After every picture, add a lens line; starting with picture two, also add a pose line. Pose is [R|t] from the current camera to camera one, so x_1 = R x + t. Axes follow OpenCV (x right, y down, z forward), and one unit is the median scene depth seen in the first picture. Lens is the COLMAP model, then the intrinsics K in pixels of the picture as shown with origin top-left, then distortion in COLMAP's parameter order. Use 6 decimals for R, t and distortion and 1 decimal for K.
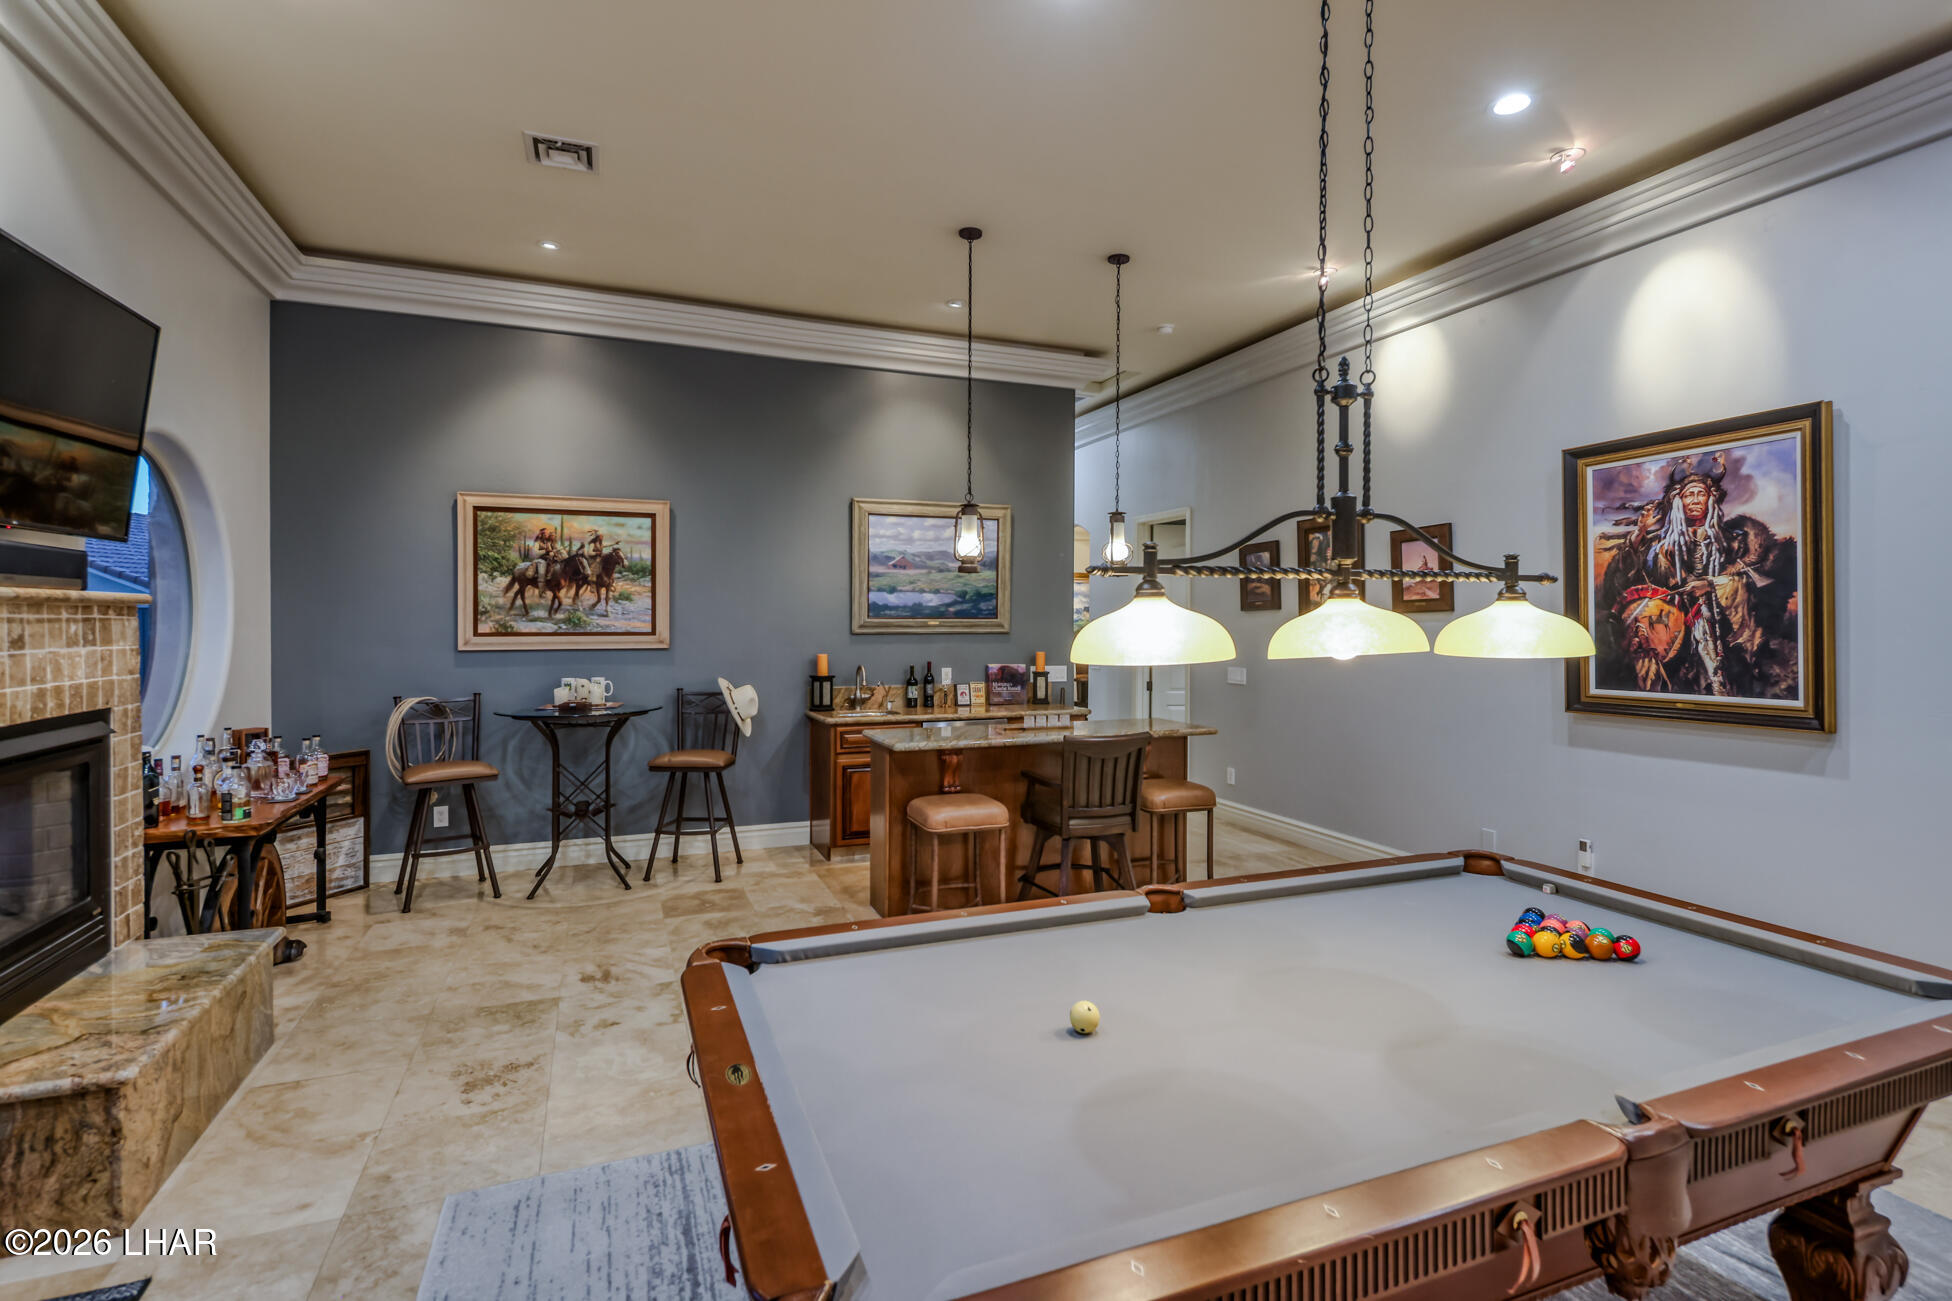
lens RADIAL K [[940.0, 0, 987.9], [0, 940.0, 629.6], [0, 0, 1]] dist [0.002088, -0.000151]
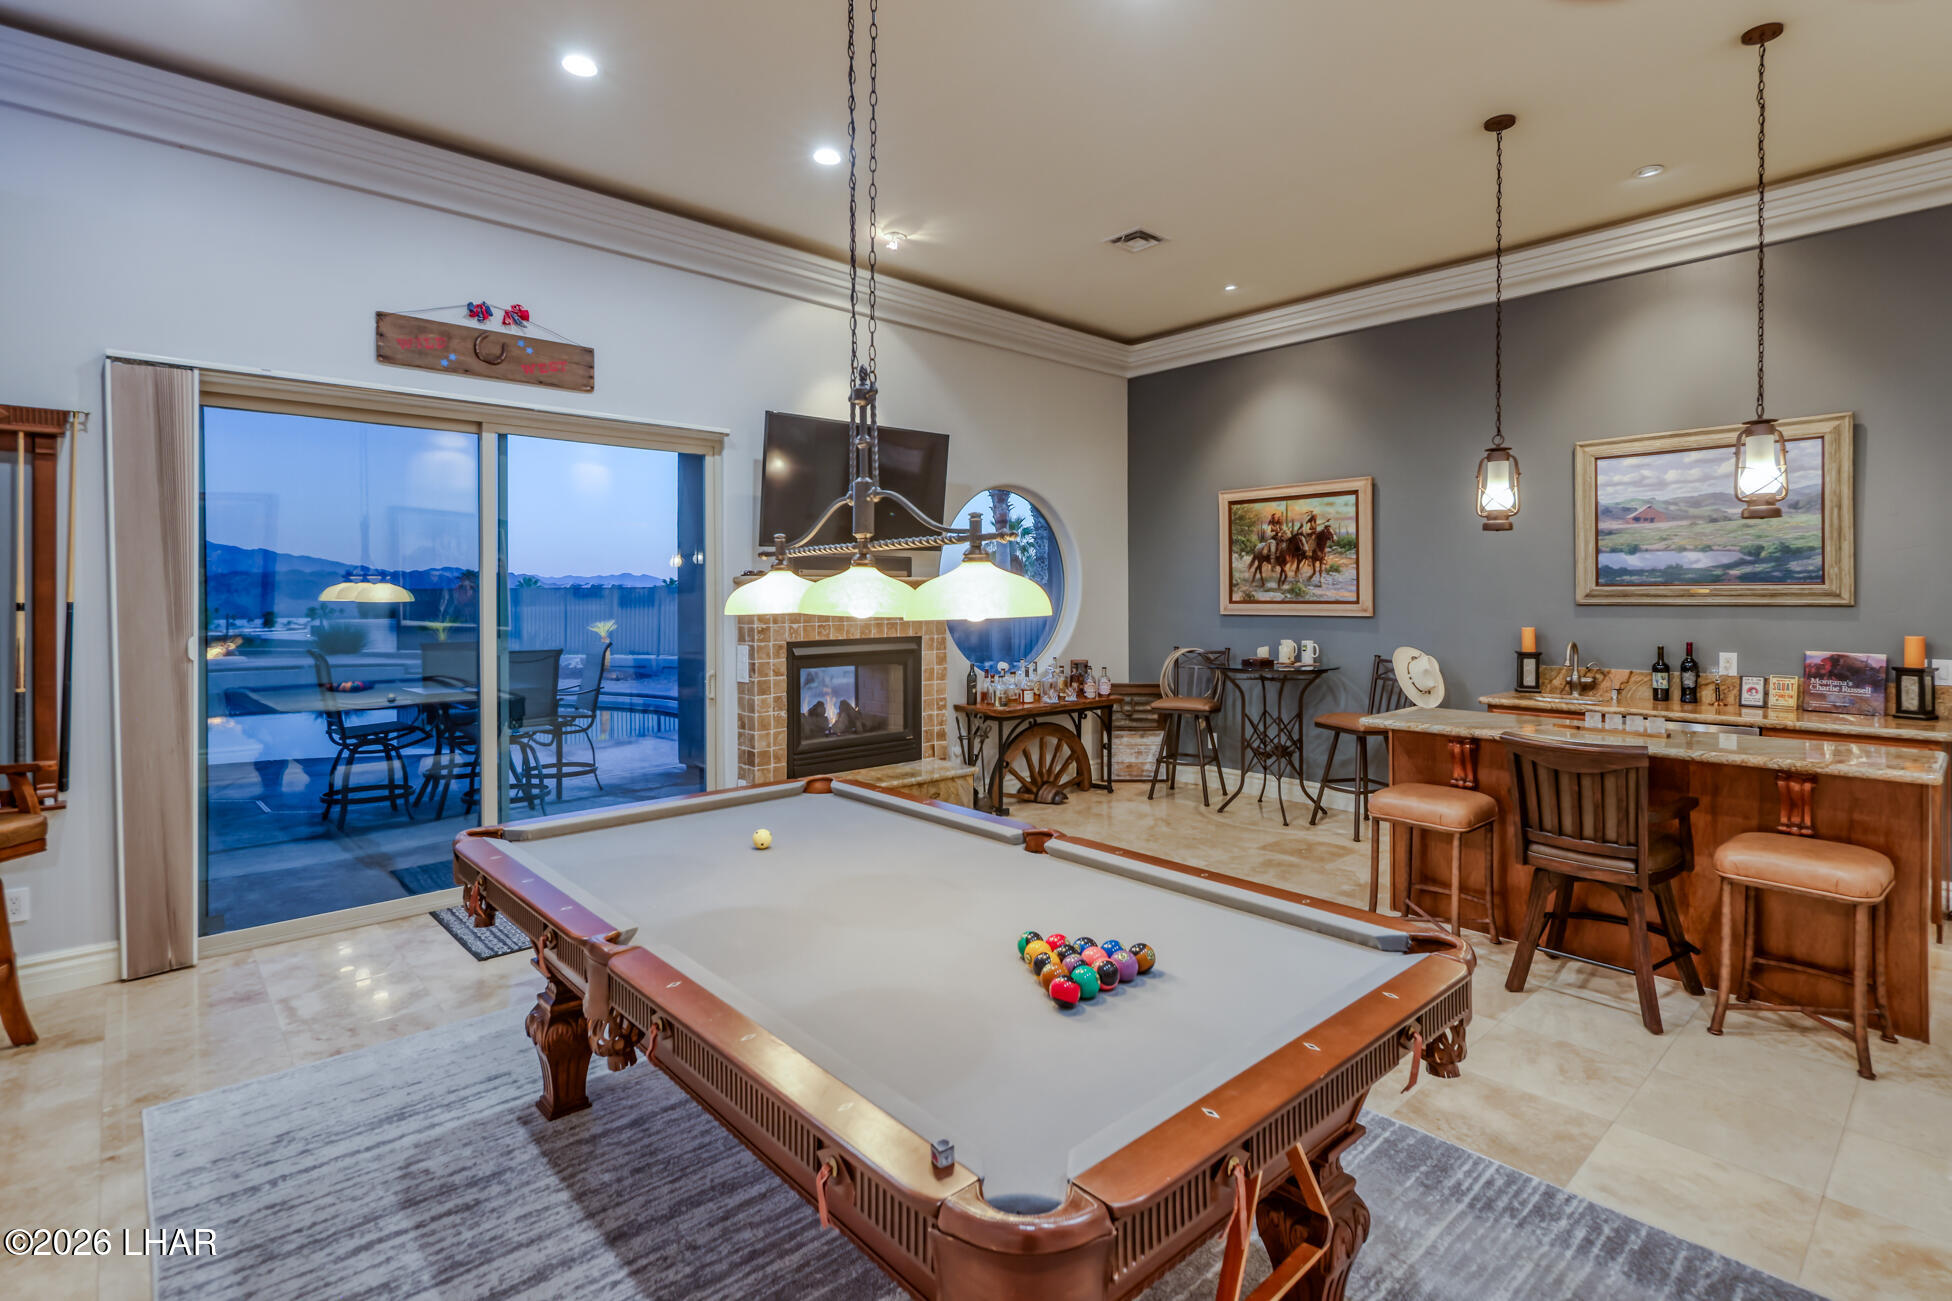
lens RADIAL K [[933.8, 0, 981.9], [0, 933.8, 599.0], [0, 0, 1]] dist [0.001479, 0.000184]
pose [[0.345942, 0.002006, -0.938254, 0.495019], [-0.005301, 0.999986, 0.000184, 0.002392], [0.938241, 0.004910, 0.345948, 0.234638]]
